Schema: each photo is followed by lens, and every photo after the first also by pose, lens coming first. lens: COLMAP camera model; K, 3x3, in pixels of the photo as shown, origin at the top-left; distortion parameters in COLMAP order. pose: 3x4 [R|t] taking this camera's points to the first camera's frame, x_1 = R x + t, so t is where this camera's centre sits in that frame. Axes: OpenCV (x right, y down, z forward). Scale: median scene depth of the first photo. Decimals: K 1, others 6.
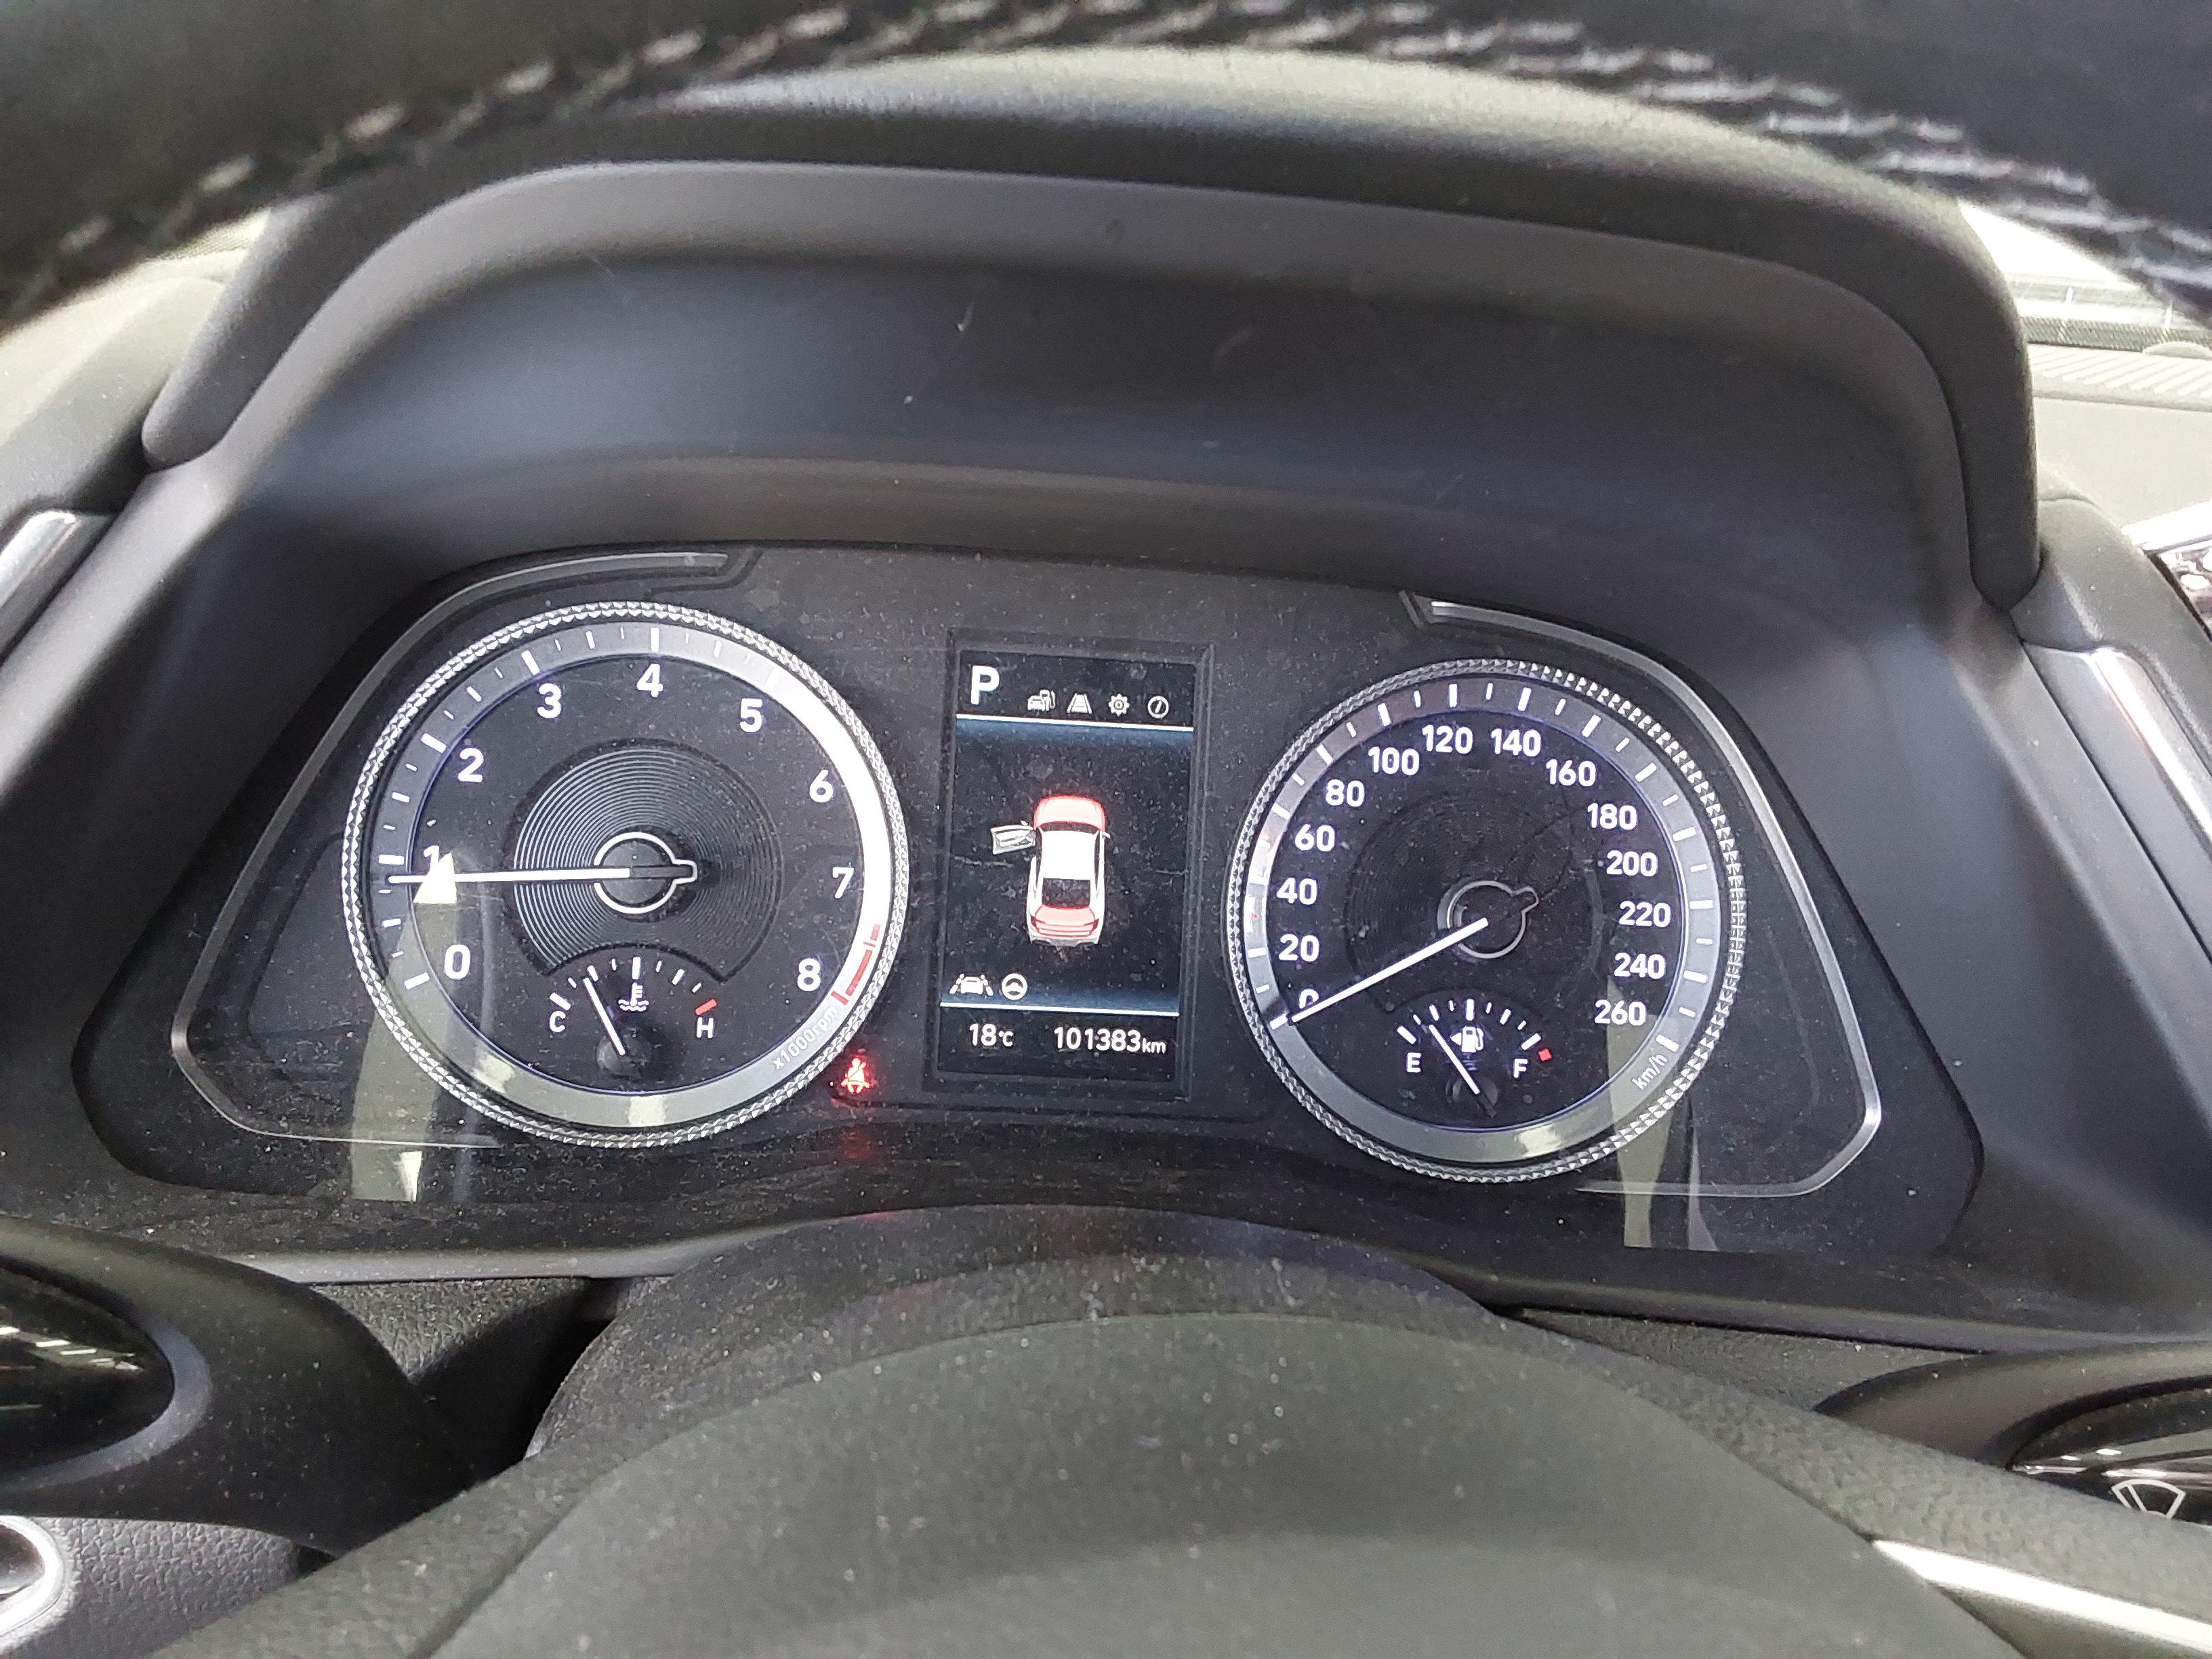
lens RADIAL K [[1750.3, 0, 1101.8], [0, 1750.3, 841.8], [0, 0, 1]] dist [0.153954, -0.188352]
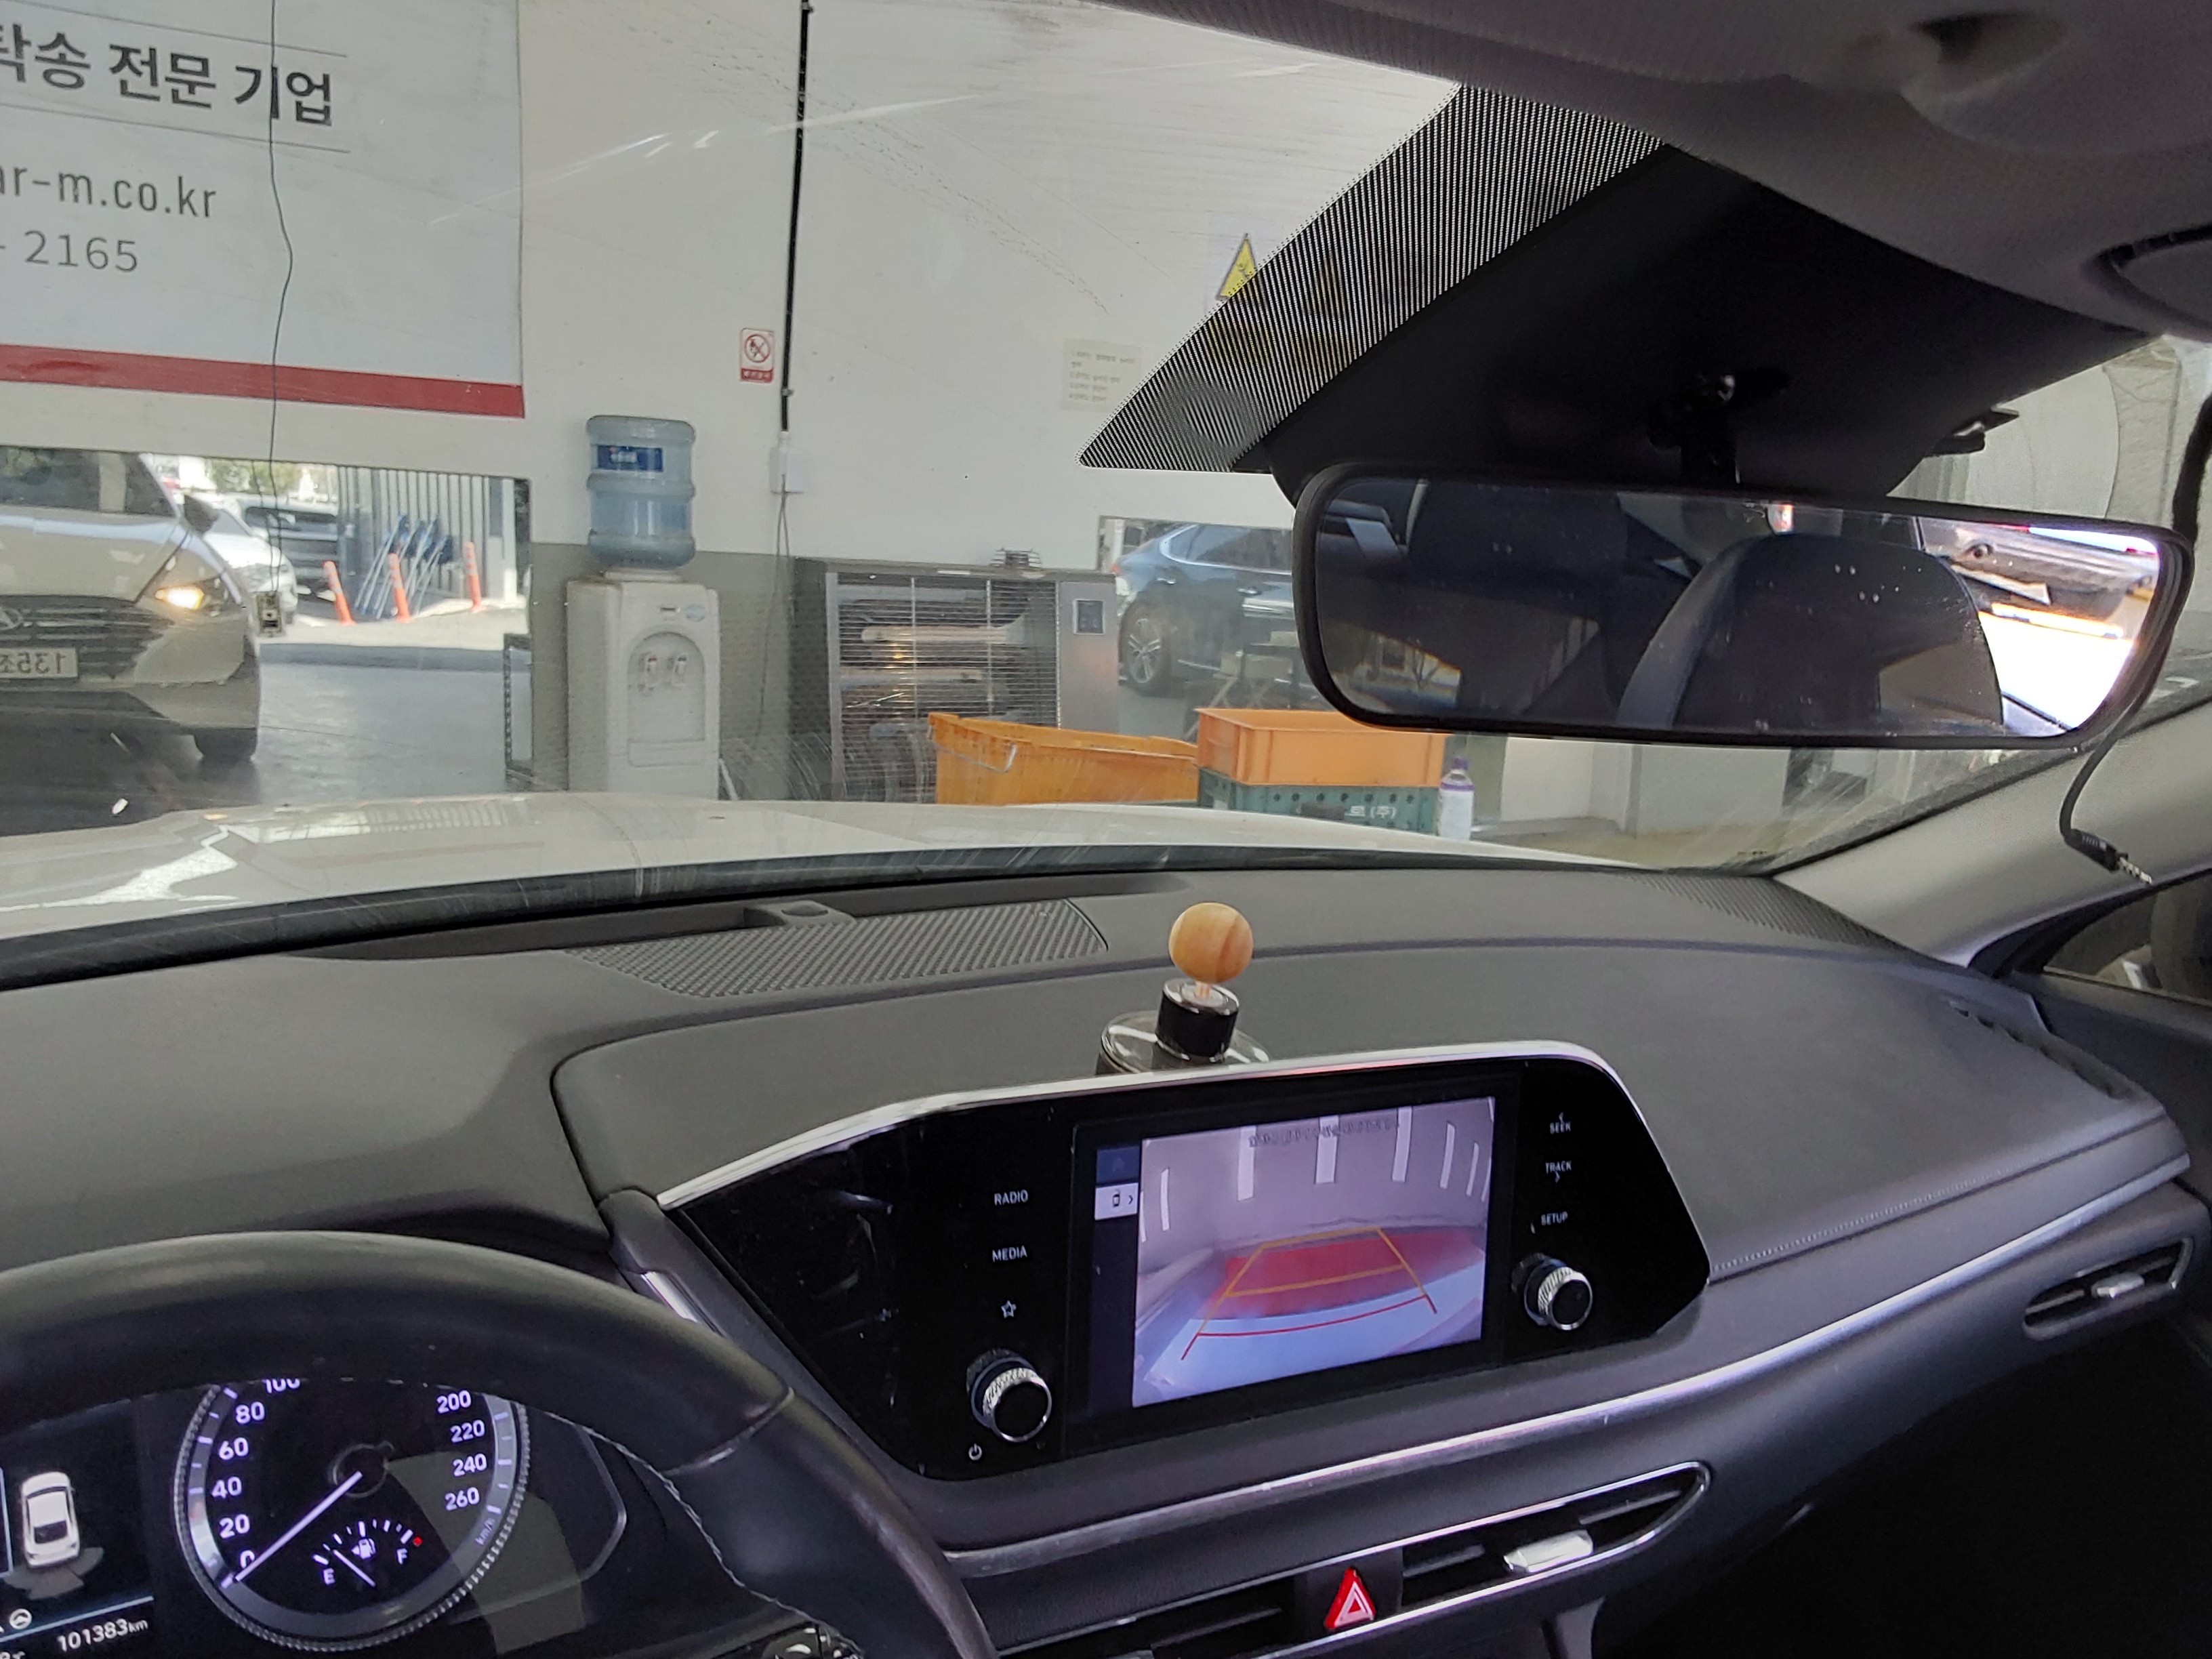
lens RADIAL K [[1784.9, 0, 1108.6], [0, 1784.9, 892.5], [0, 0, 1]] dist [0.033577, -0.064346]
pose [[0.847367, -0.143386, 0.511283, 0.040802], [0.192993, 0.980169, -0.044973, -0.256790], [-0.494695, 0.136782, 0.858235, -0.752903]]
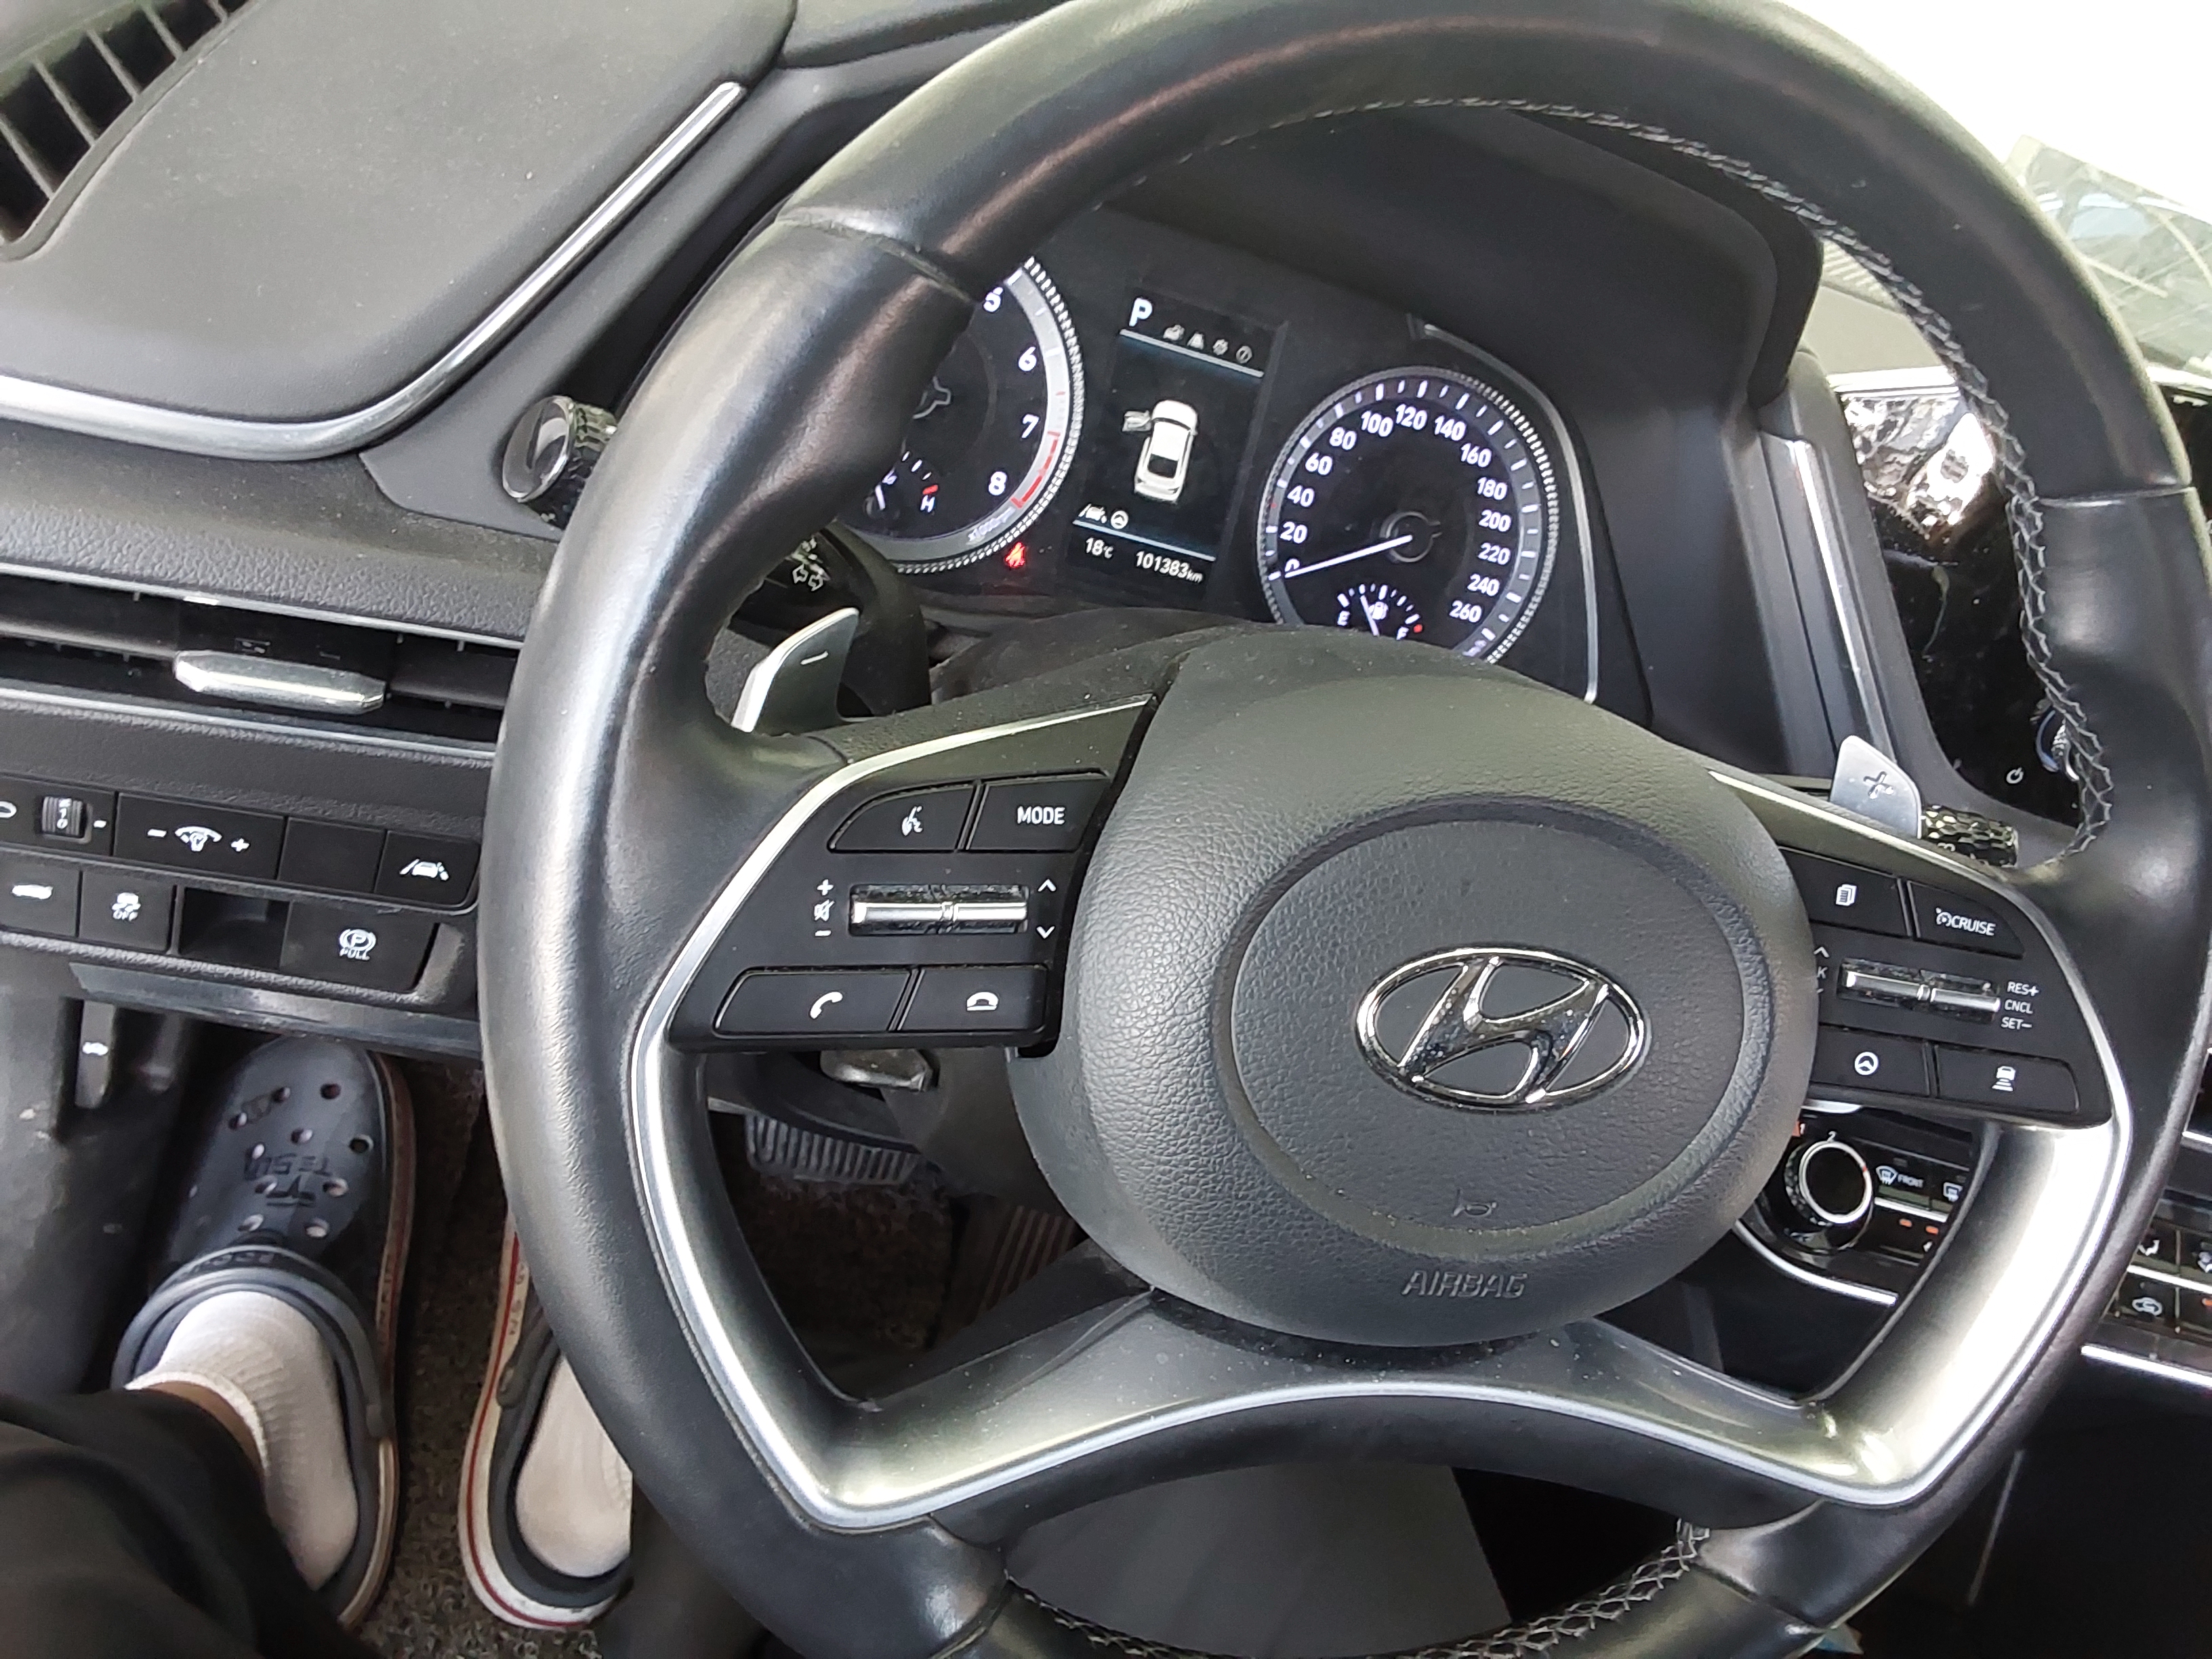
lens RADIAL K [[1735.6, 0, 1087.2], [0, 1735.6, 872.7], [0, 0, 1]] dist [0.127242, -0.191537]
pose [[0.962112, 0.160514, 0.220398, -0.363811], [-0.203999, 0.960099, 0.191294, 0.092054], [-0.180898, -0.229007, 0.956468, -0.536329]]
